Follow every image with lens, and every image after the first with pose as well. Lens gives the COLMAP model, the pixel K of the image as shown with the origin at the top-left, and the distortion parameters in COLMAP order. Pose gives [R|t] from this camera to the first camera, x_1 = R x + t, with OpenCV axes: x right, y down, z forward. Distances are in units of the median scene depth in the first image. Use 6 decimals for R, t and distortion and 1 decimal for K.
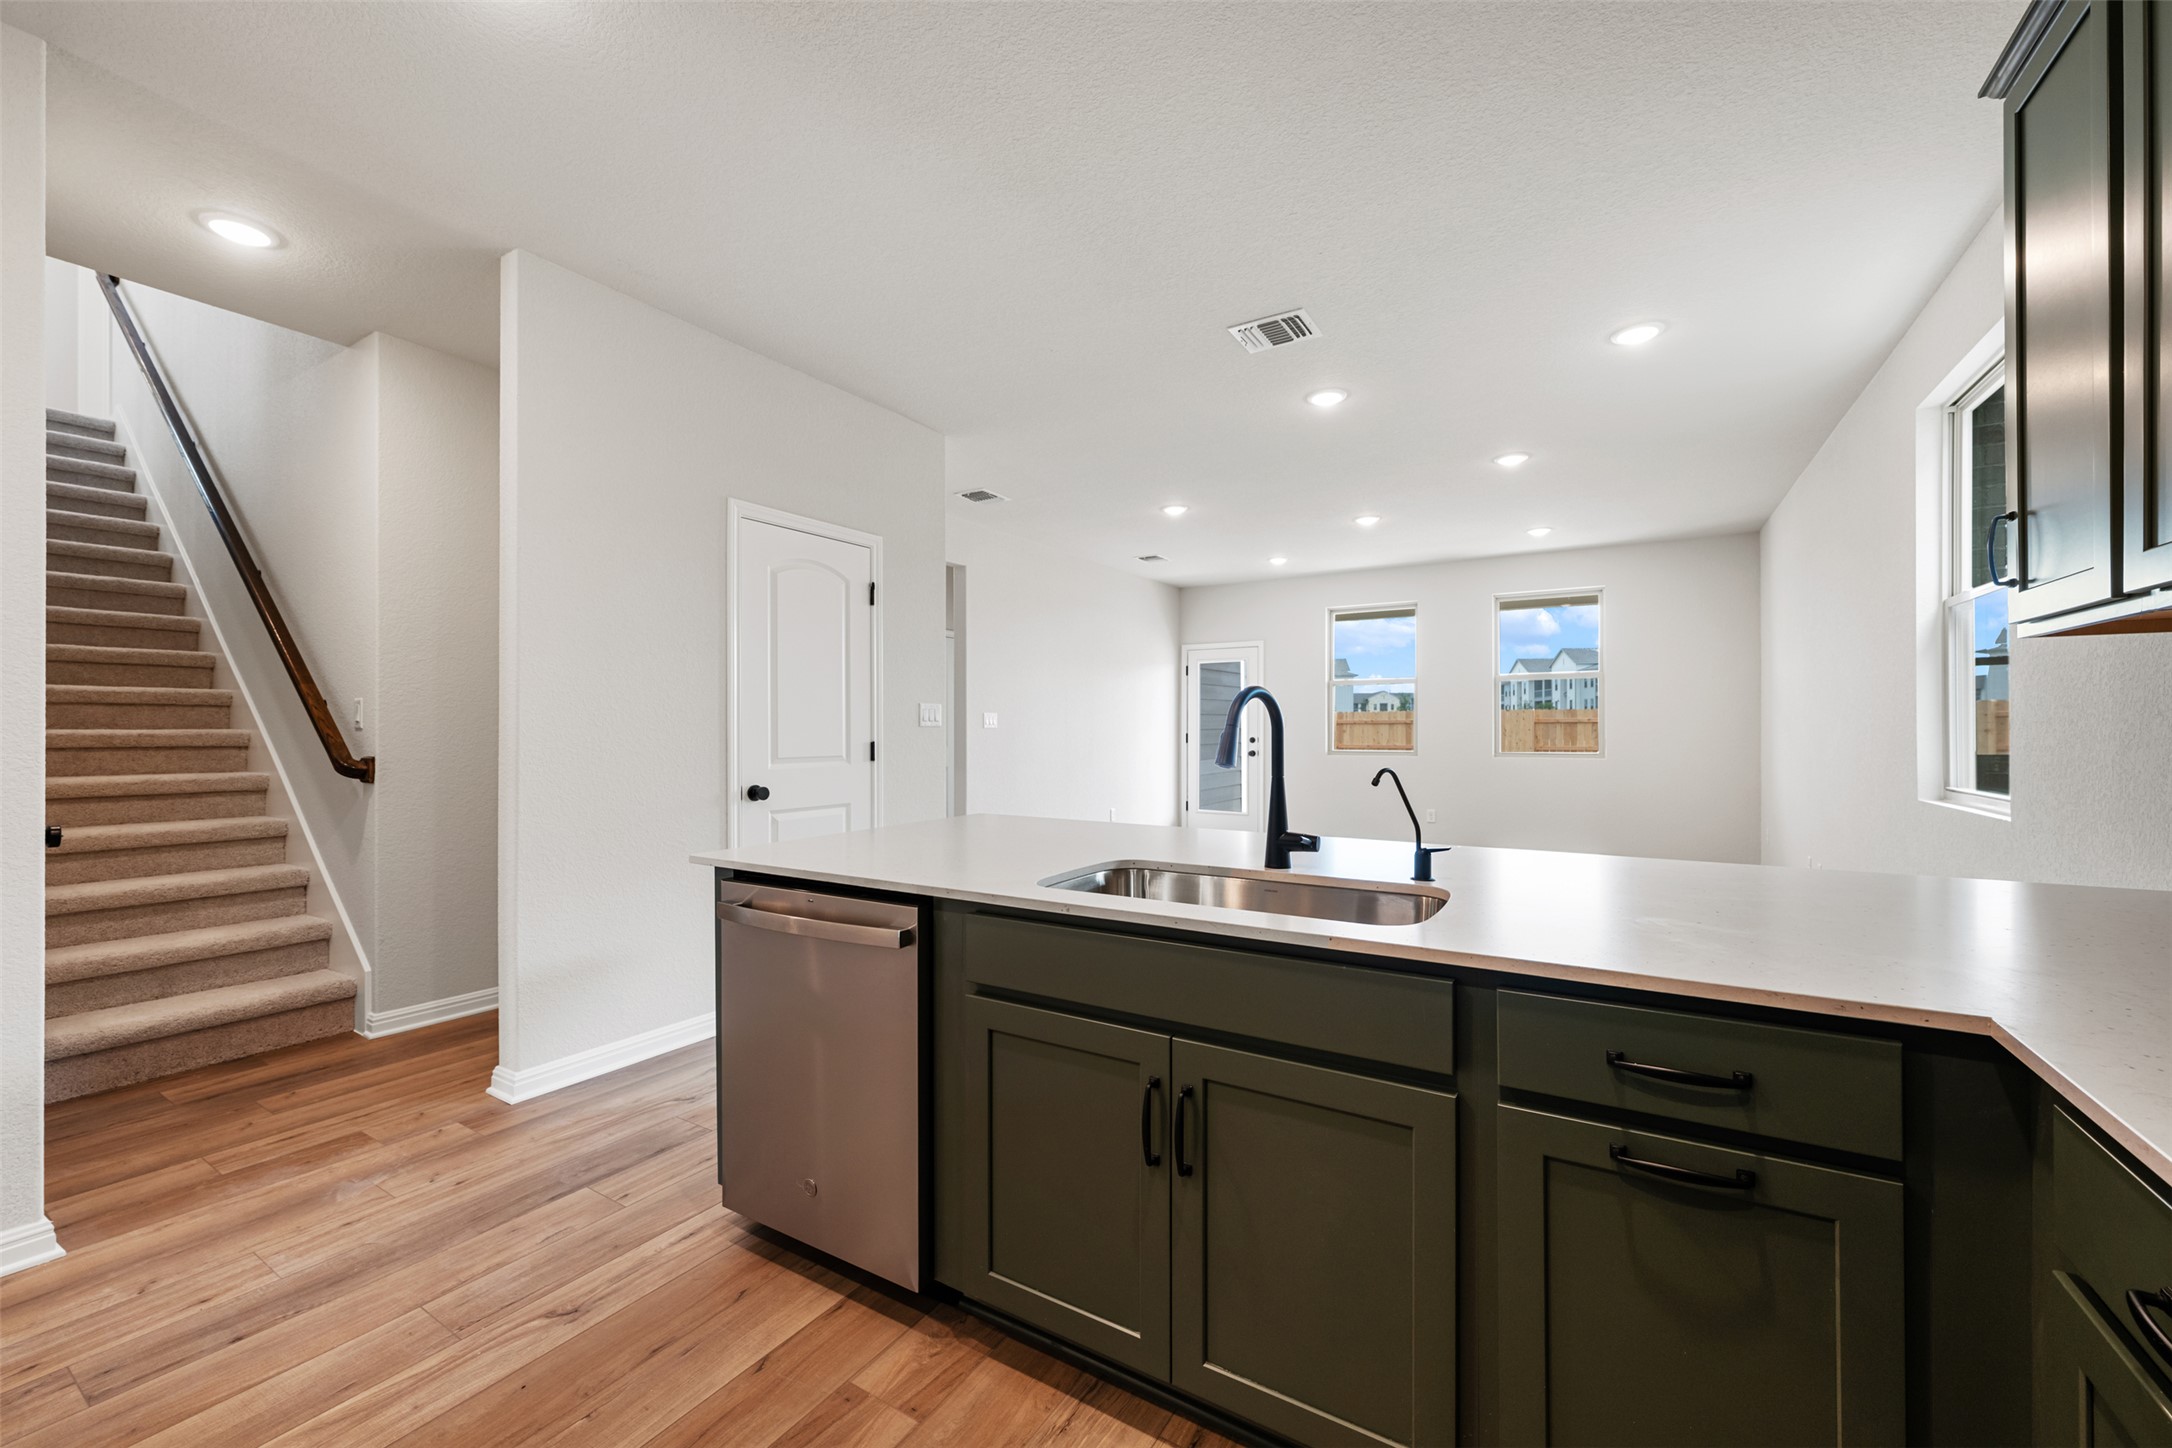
lens RADIAL K [[856.0, 0, 1082.9], [0, 856.0, 729.5], [0, 0, 1]] dist [-0.000824, -0.000074]
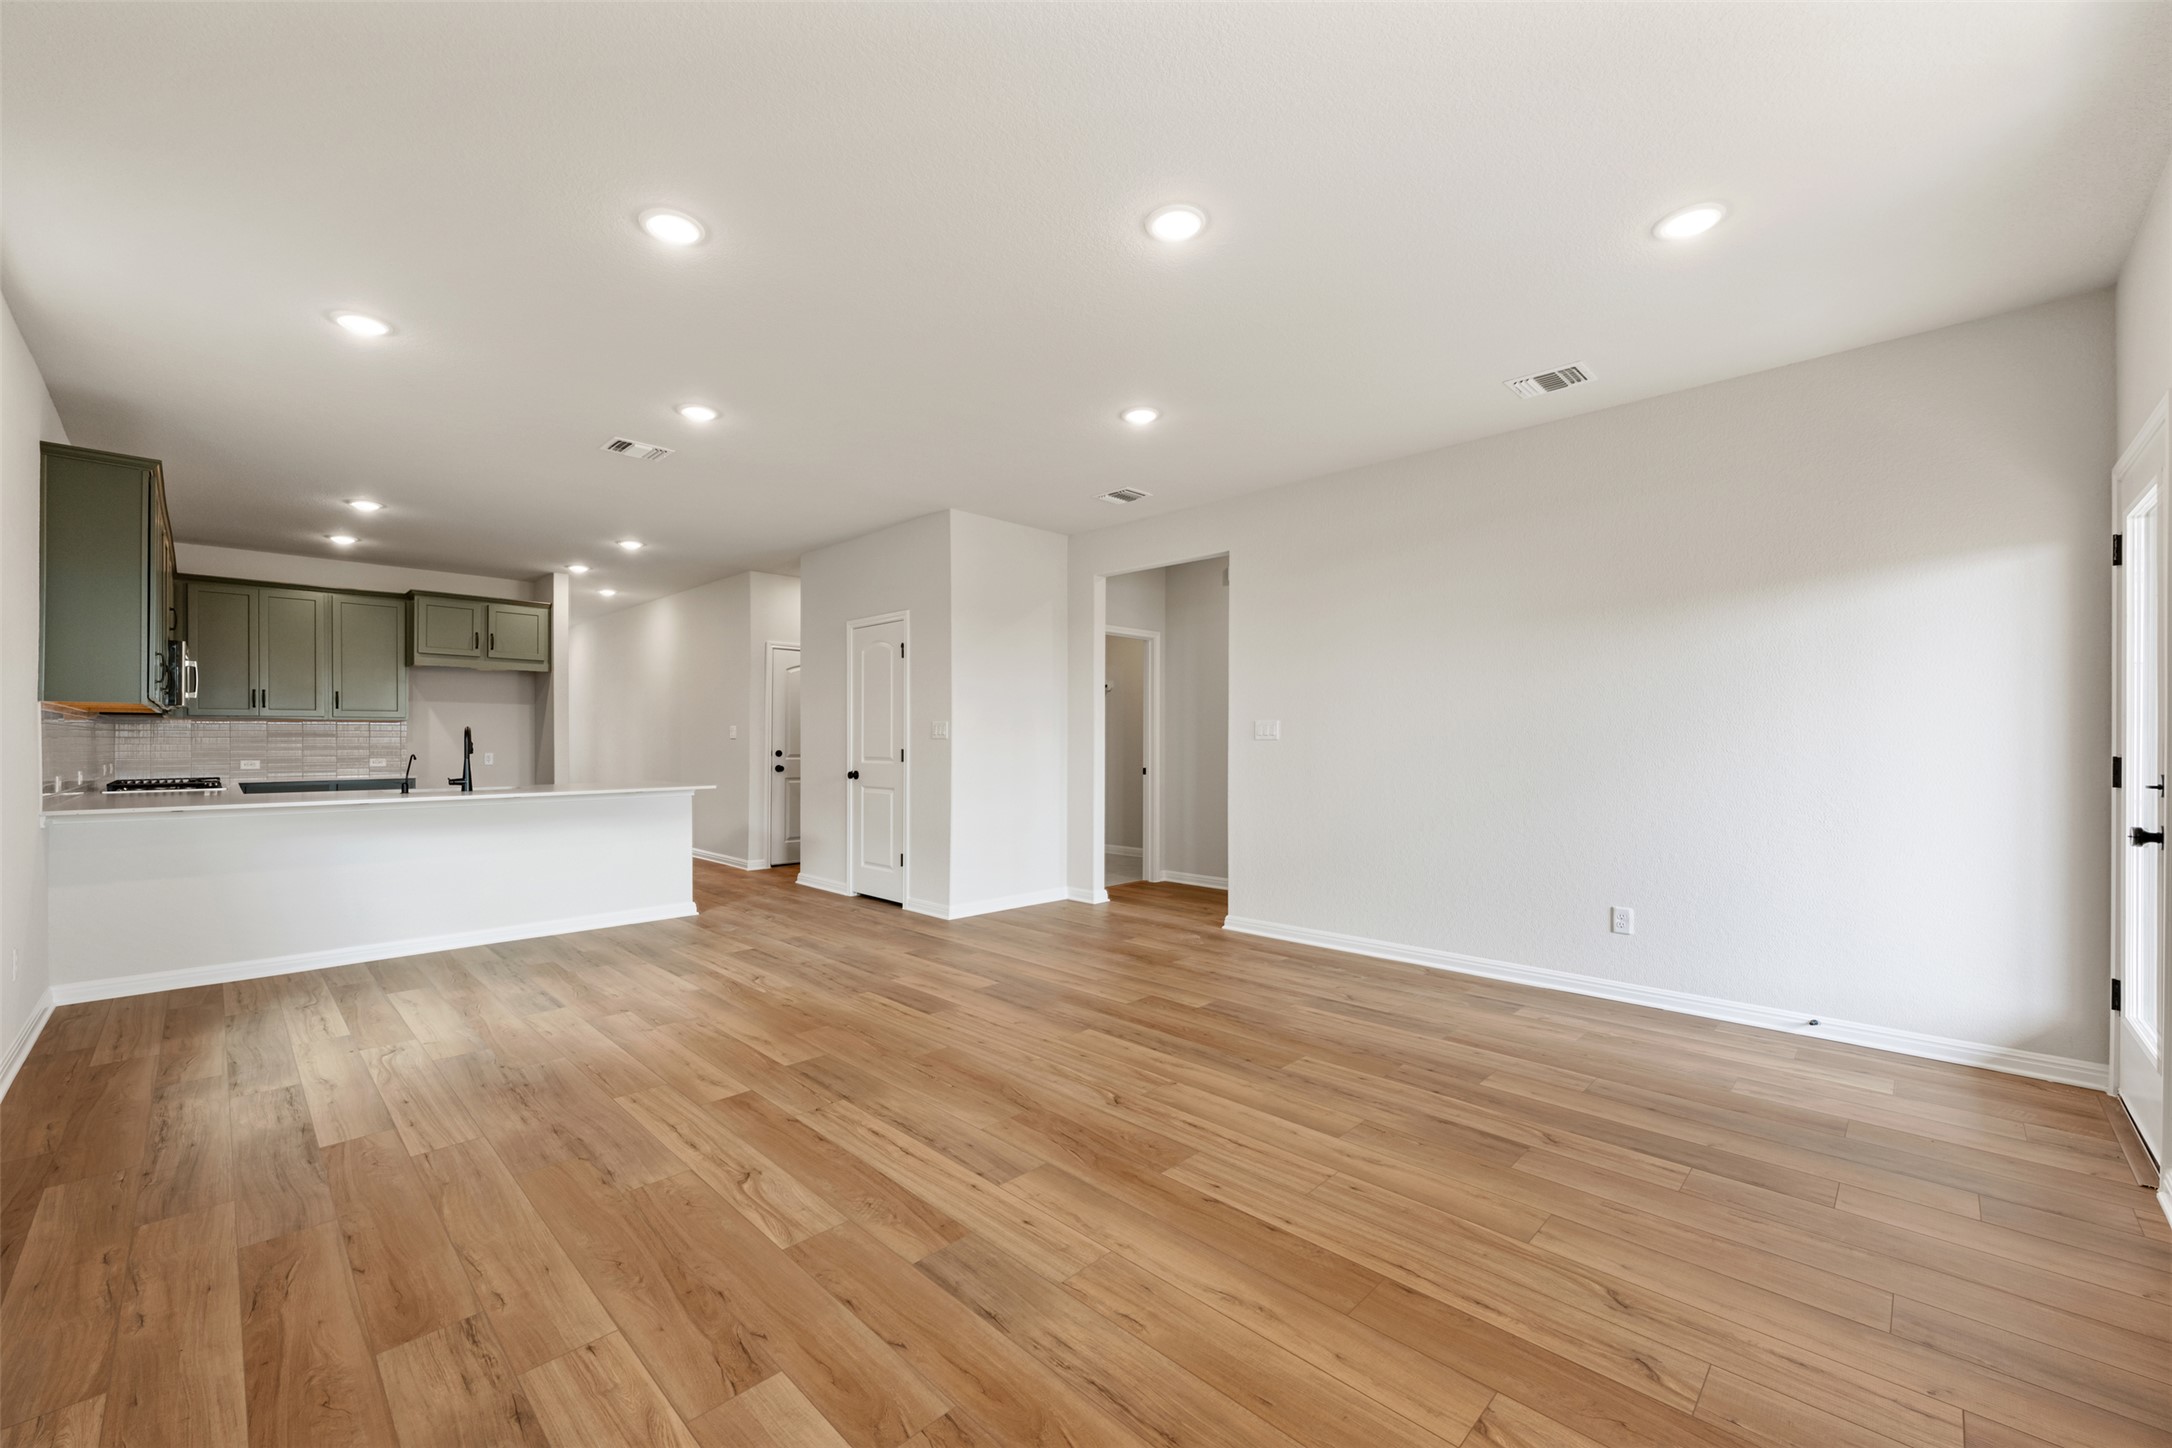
lens RADIAL K [[864.1, 0, 1086.2], [0, 864.1, 738.1], [0, 0, 1]] dist [-0.001274, 0.000099]
pose [[-0.217925, -0.000580, -0.975965, 1.472140], [-0.000180, 1.000000, -0.000554, -0.005739], [0.975965, 0.000055, -0.217925, 2.086691]]
